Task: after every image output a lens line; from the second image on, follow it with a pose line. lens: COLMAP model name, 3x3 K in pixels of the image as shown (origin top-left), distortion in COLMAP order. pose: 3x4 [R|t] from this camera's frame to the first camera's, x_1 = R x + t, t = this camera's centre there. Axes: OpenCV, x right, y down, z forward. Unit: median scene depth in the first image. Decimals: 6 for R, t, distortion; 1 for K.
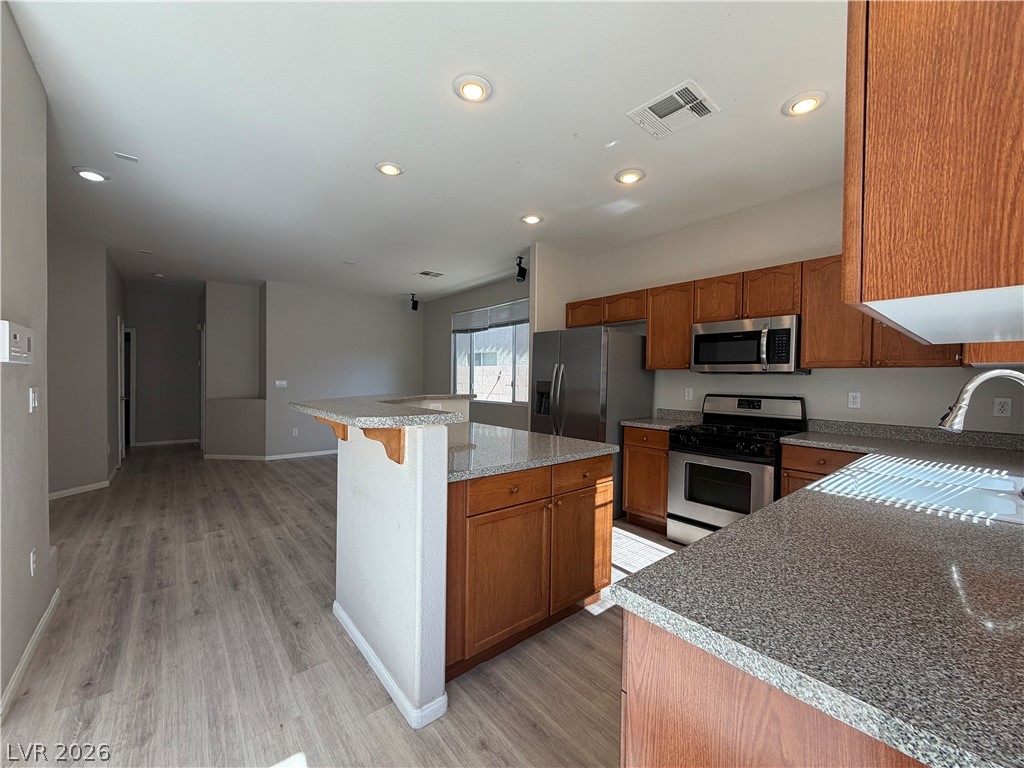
lens RADIAL K [[408.2, 0, 510.8], [0, 408.2, 385.4], [0, 0, 1]] dist [-0.000527, -0.000249]
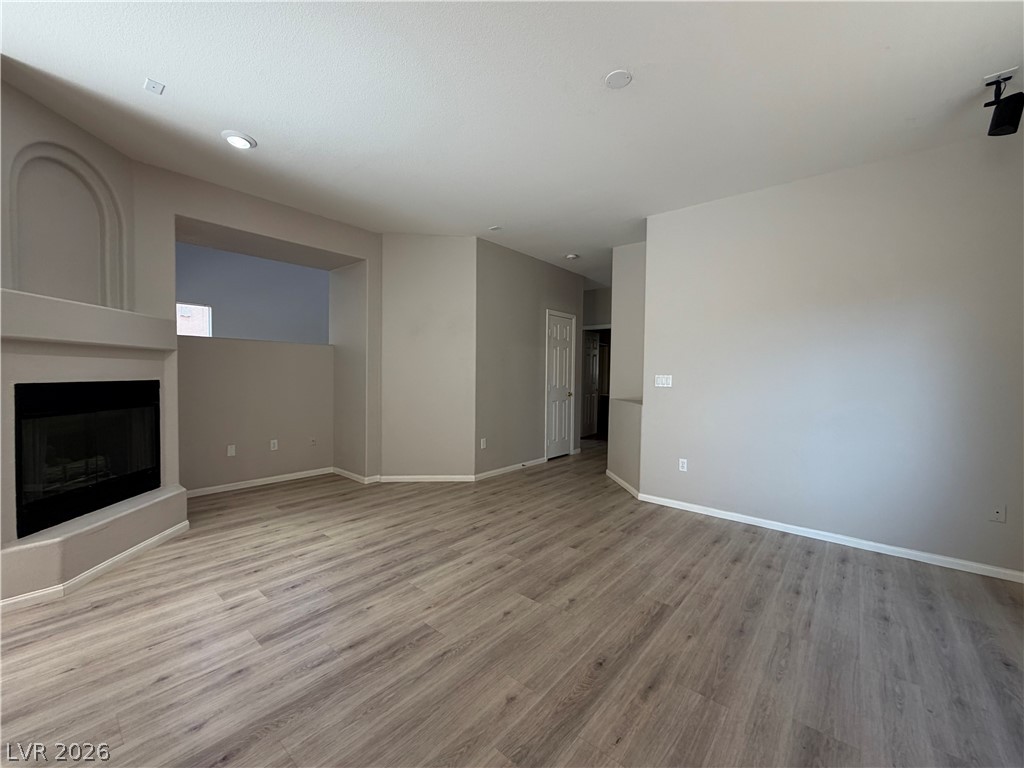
lens RADIAL K [[408.2, 0, 510.8], [0, 408.2, 385.4], [0, 0, 1]] dist [-0.000527, -0.000249]
pose [[0.173455, 0.017726, -0.984682, -0.010626], [-0.023548, 0.999627, 0.013847, 0.001187], [0.984560, 0.020785, 0.173808, 1.250968]]
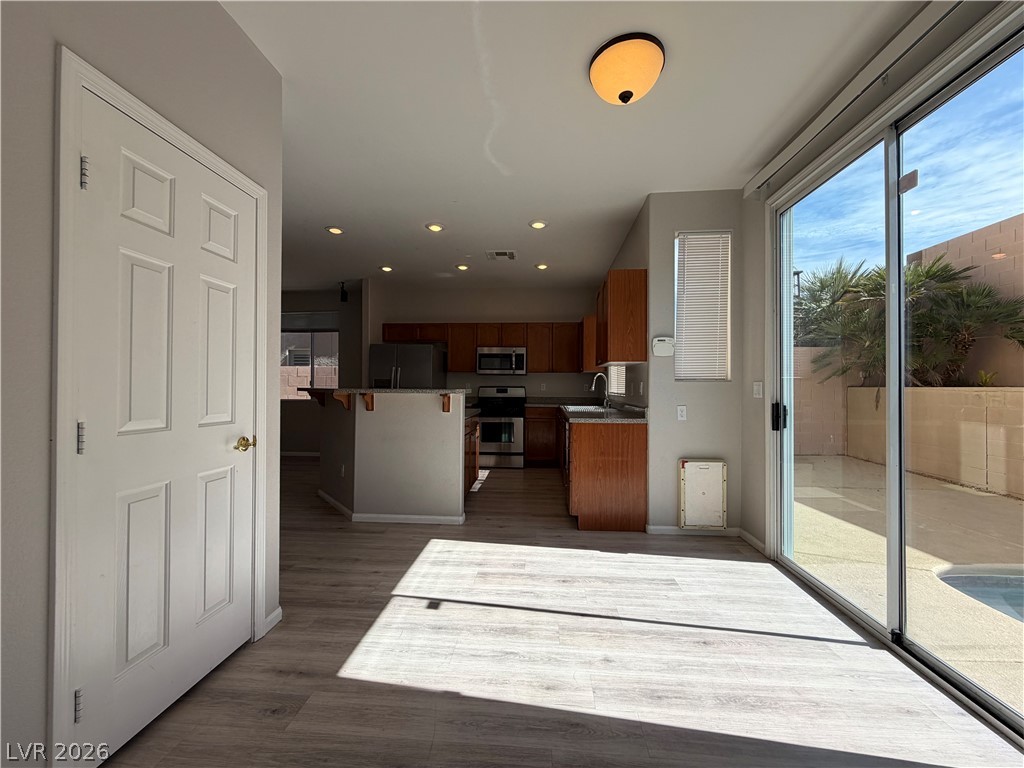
lens RADIAL K [[408.2, 0, 510.8], [0, 408.2, 385.4], [0, 0, 1]] dist [-0.000527, -0.000249]
pose [[0.697093, -0.007310, 0.716943, -0.754775], [0.015587, 0.999866, -0.004961, 0.030336], [-0.716811, 0.014634, 0.697114, -0.369293]]
